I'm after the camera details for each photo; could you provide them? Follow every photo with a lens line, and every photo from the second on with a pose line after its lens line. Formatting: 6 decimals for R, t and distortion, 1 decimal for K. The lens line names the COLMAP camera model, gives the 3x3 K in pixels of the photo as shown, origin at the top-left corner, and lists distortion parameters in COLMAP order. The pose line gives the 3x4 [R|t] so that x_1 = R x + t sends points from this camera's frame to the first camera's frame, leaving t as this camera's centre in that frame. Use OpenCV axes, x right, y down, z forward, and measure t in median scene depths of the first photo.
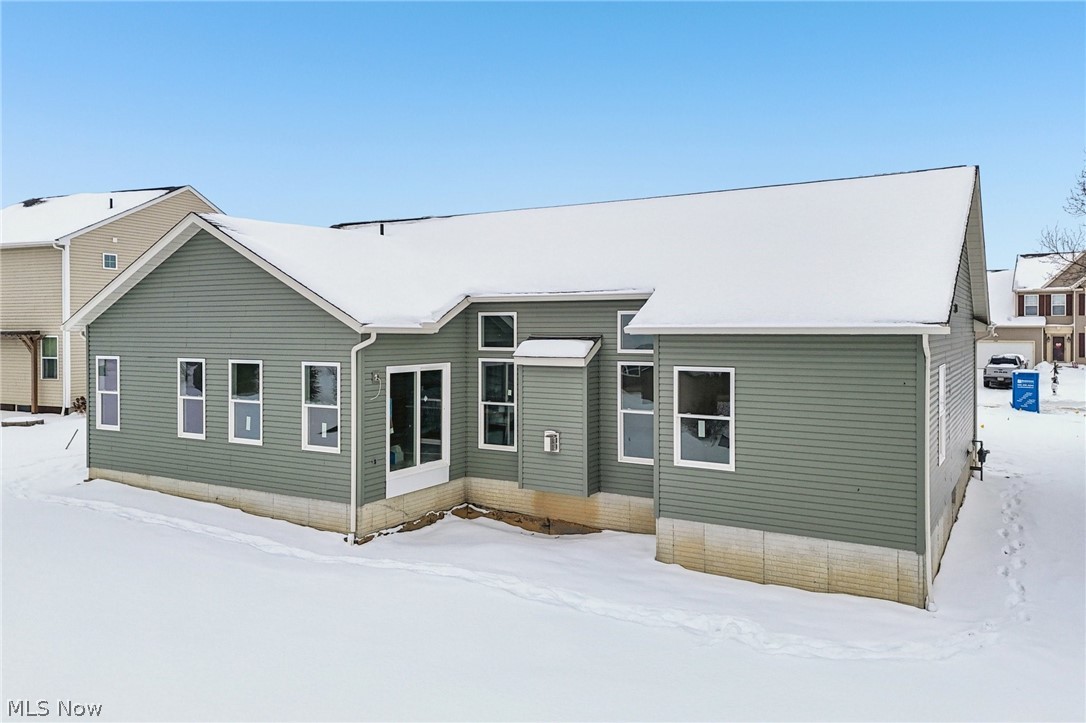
lens RADIAL K [[798.2, 0, 551.0], [0, 798.2, 344.6], [0, 0, 1]] dist [0.091081, -0.100708]
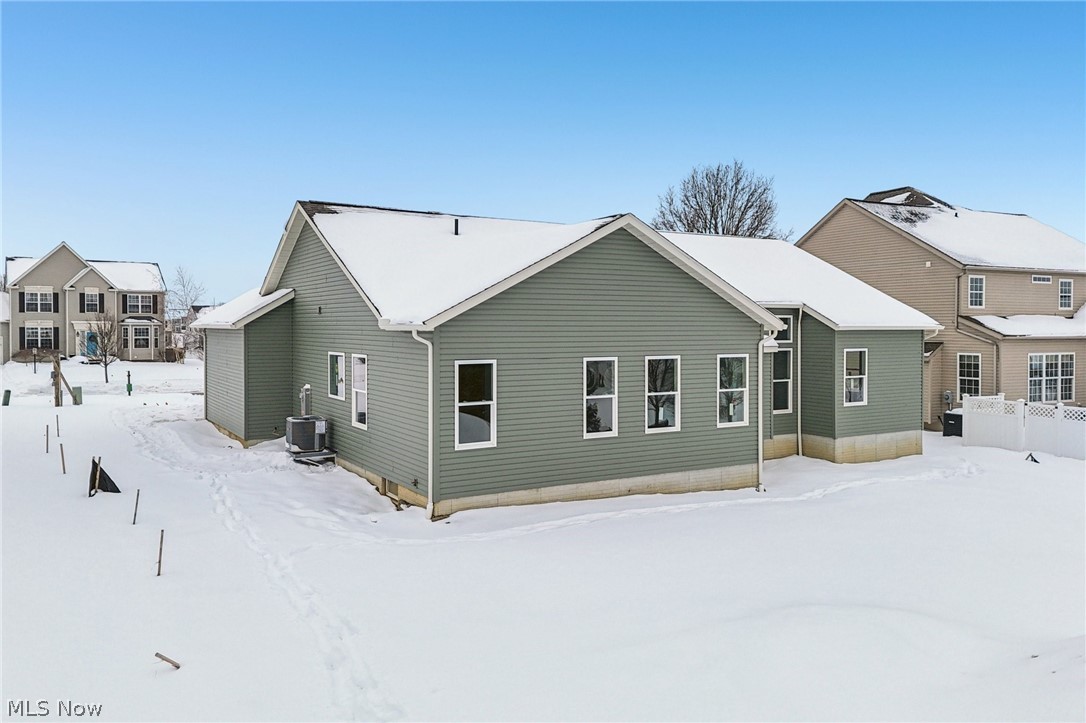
lens RADIAL K [[825.2, 0, 560.3], [0, 825.2, 336.9], [0, 0, 1]] dist [0.007439, 0.003331]
pose [[0.461846, -0.010786, 0.886894, -1.494886], [0.017483, 0.999842, 0.003055, -0.013012], [-0.886788, 0.014095, 0.461962, 0.629020]]
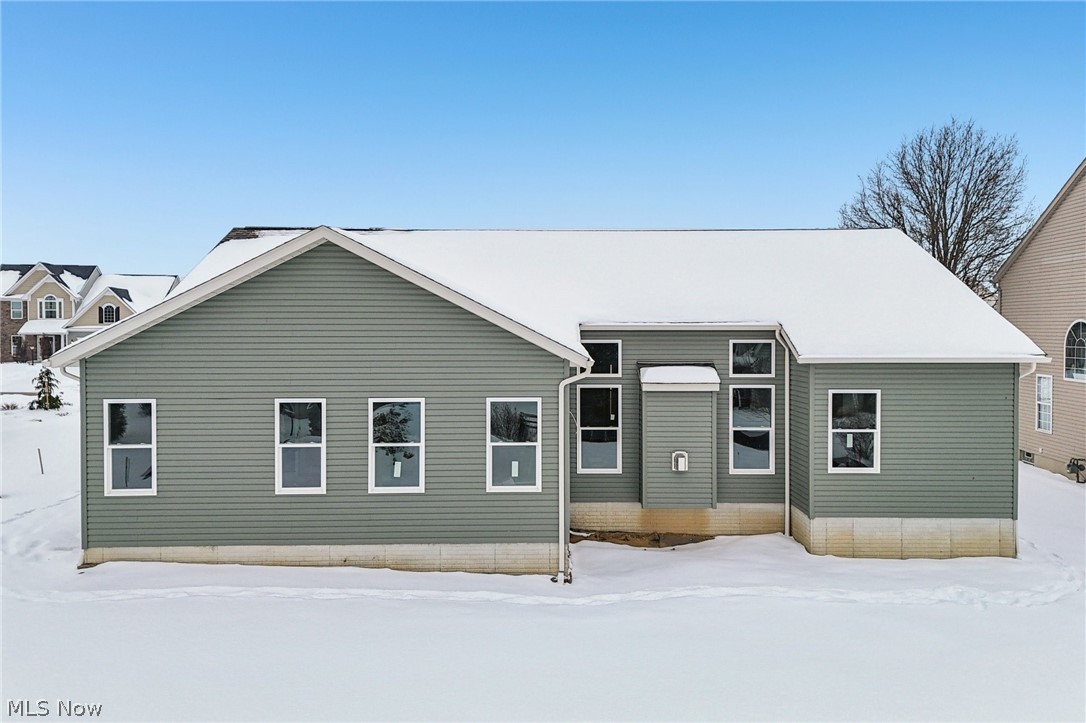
lens RADIAL K [[798.2, 0, 551.0], [0, 798.2, 344.6], [0, 0, 1]] dist [0.091081, -0.100708]
pose [[0.854207, -0.012308, 0.519787, -0.717775], [0.010509, 0.999924, 0.006406, -0.045379], [-0.519826, -0.000010, 0.854272, 0.166026]]
